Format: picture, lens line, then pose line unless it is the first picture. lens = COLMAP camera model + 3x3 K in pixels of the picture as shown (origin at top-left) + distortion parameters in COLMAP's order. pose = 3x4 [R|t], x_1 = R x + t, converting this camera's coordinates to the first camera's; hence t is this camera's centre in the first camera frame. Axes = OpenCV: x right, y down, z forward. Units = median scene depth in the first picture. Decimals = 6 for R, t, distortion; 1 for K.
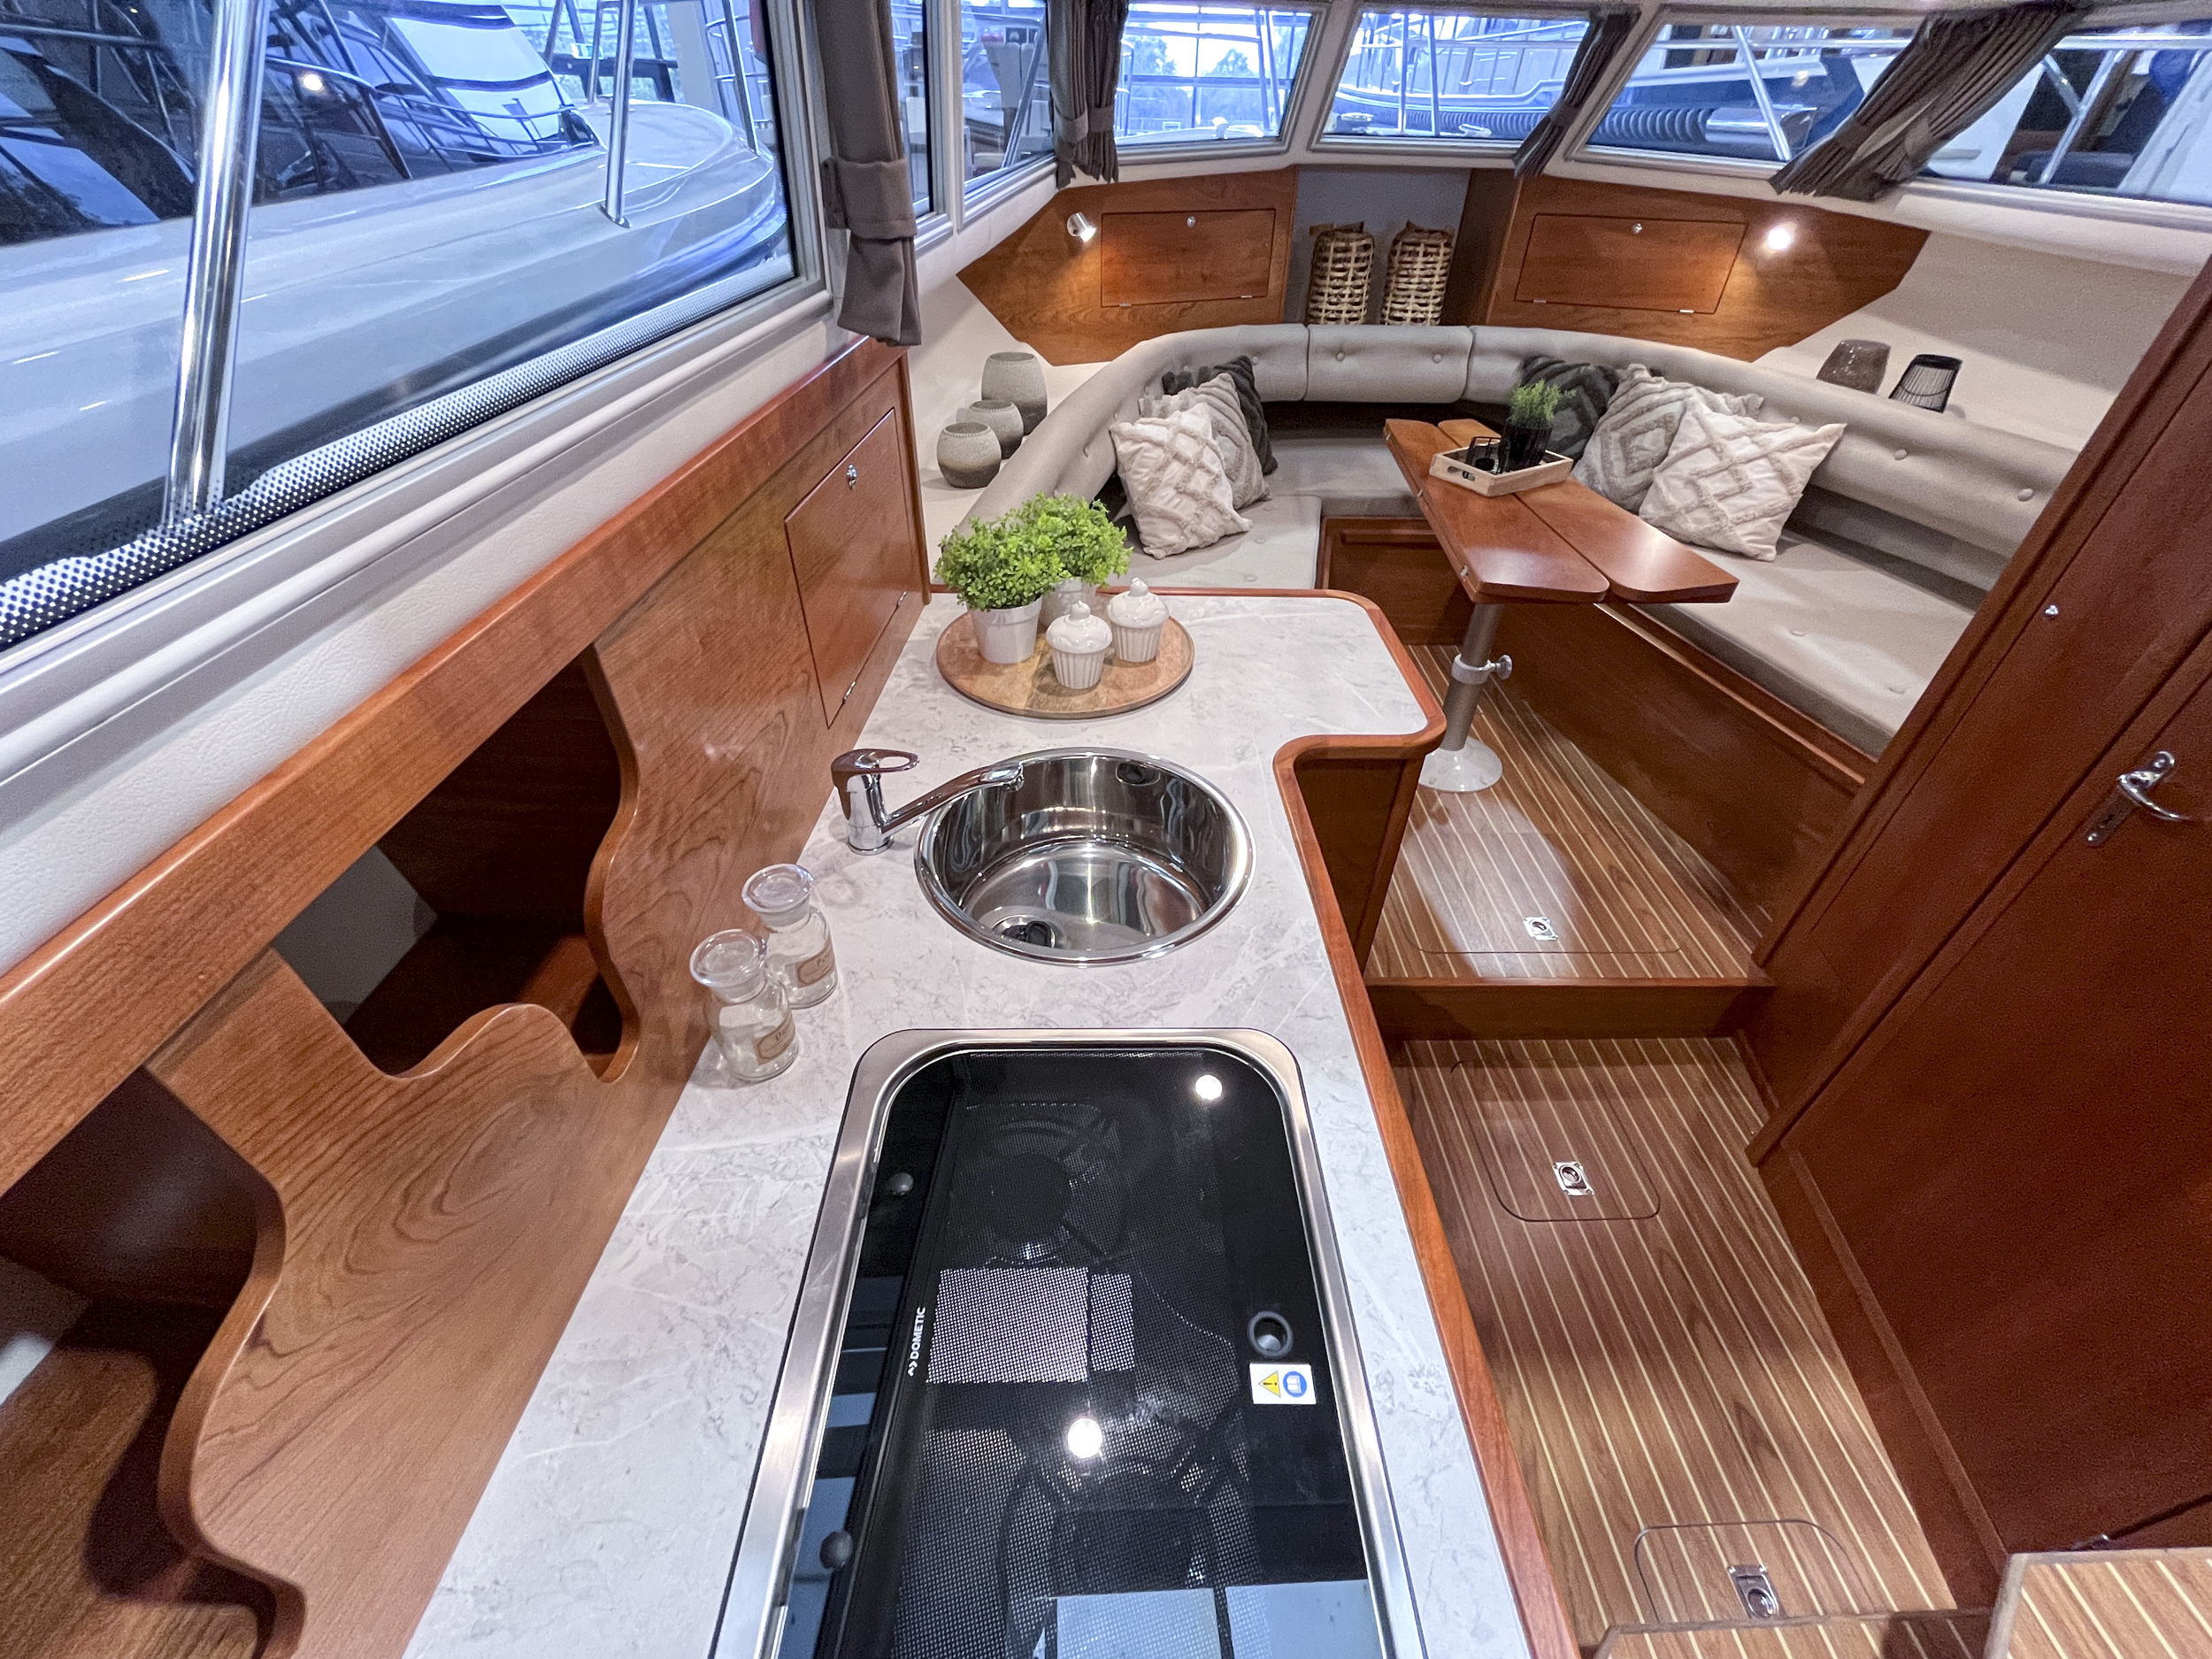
lens RADIAL K [[915.3, 0, 1114.0], [0, 915.3, 833.1], [0, 0, 1]] dist [-0.002422, -0.000575]
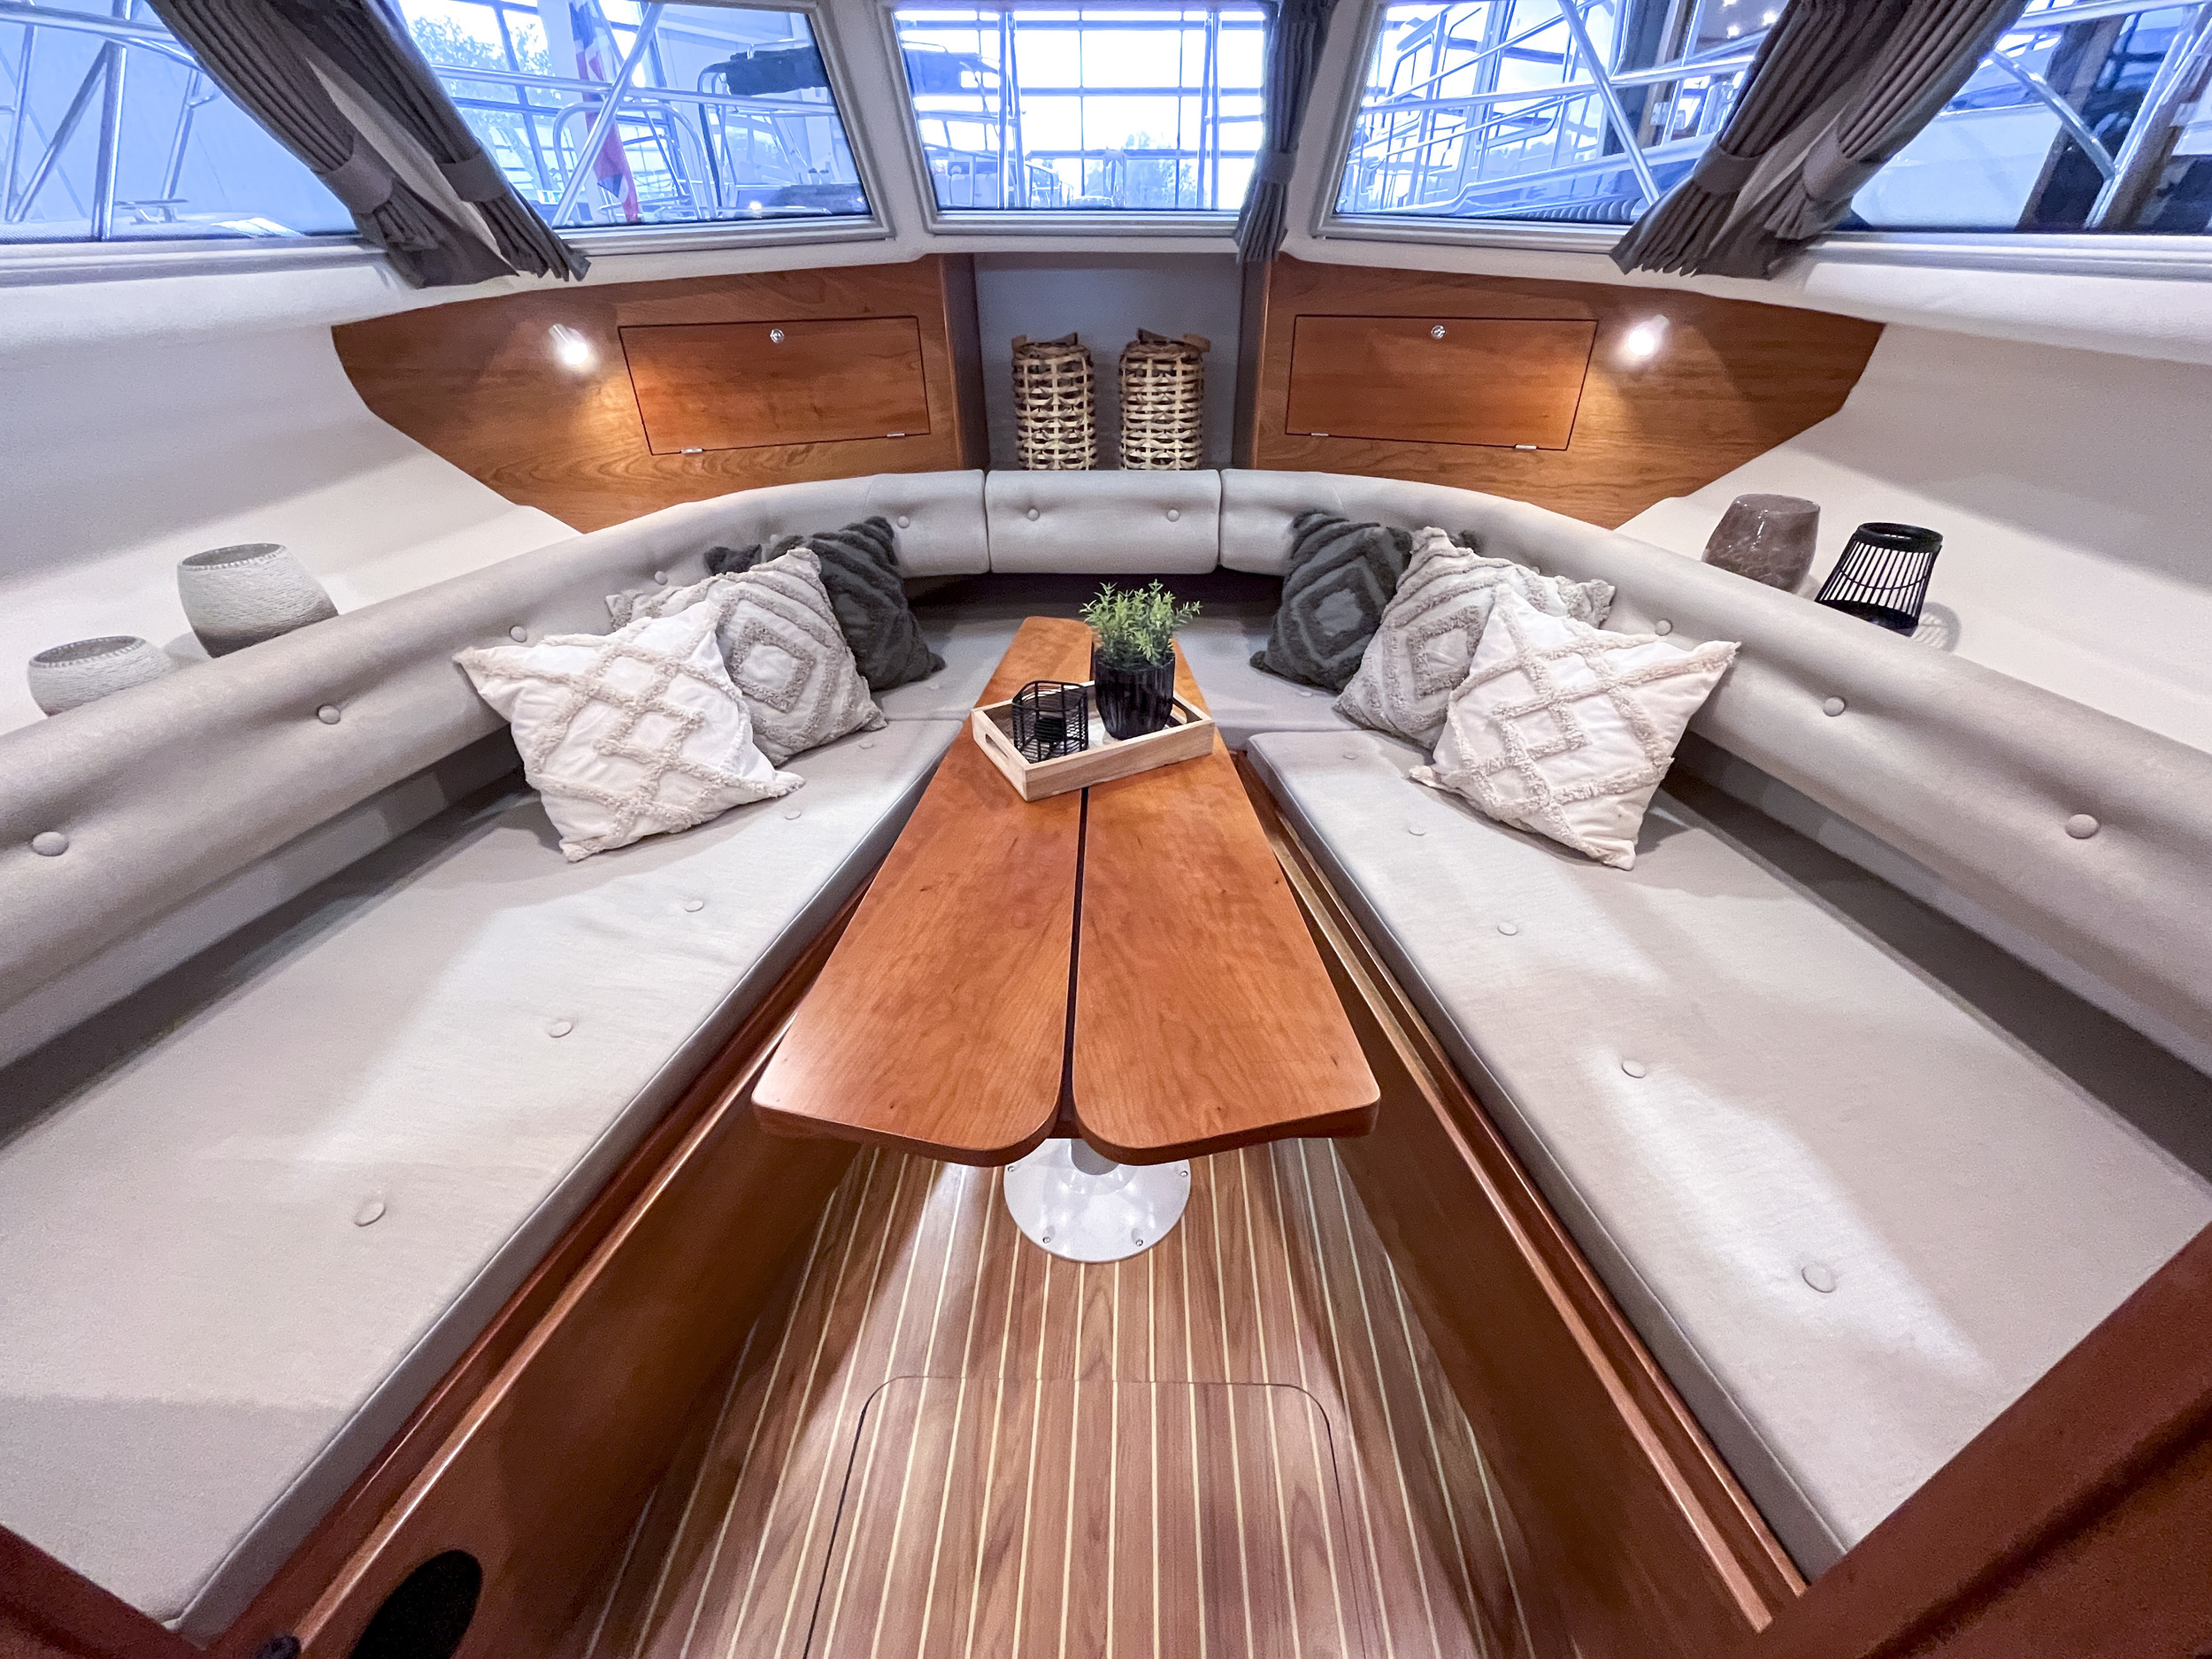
lens RADIAL K [[915.3, 0, 1114.0], [0, 915.3, 833.1], [0, 0, 1]] dist [-0.002422, -0.000575]
pose [[0.998768, 0.007700, -0.049022, 0.390501], [-0.012687, 0.994679, -0.102234, -0.235928], [0.047974, 0.102730, 0.993552, 0.378585]]
